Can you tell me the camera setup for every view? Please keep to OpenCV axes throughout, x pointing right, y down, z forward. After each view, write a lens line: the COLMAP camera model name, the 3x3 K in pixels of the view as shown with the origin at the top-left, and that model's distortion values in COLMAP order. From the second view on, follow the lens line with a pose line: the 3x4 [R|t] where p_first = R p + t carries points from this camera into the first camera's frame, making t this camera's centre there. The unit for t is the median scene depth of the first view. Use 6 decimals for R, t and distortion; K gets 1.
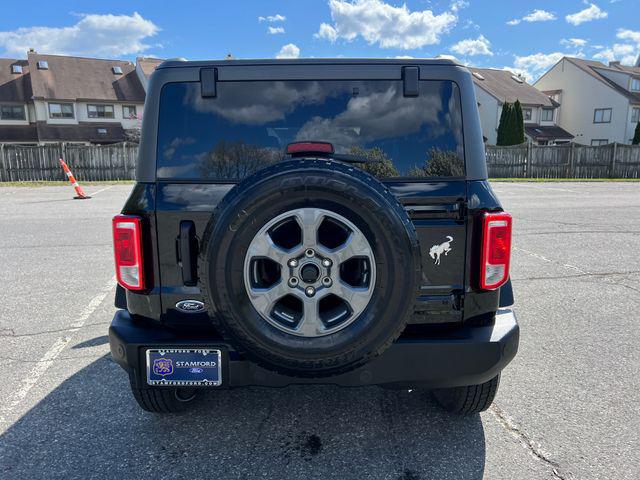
lens RADIAL K [[485.5, 0, 320.0], [0, 485.5, 249.7], [0, 0, 1]] dist [0.029330, -0.003767]
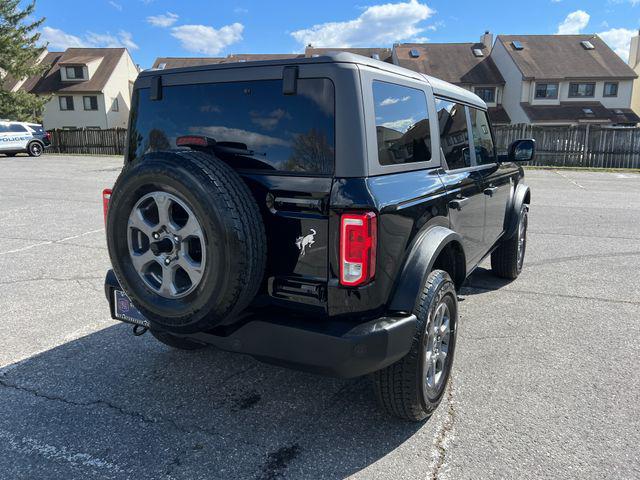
lens RADIAL K [[480.0, 0, 317.3], [0, 480.0, 240.6], [0, 0, 1]] dist [0.060326, -0.066252]
pose [[0.869359, 0.115034, -0.480606, 0.879626], [-0.104540, 0.993330, 0.048654, -0.062443], [0.482997, 0.007945, 0.875586, 0.124108]]
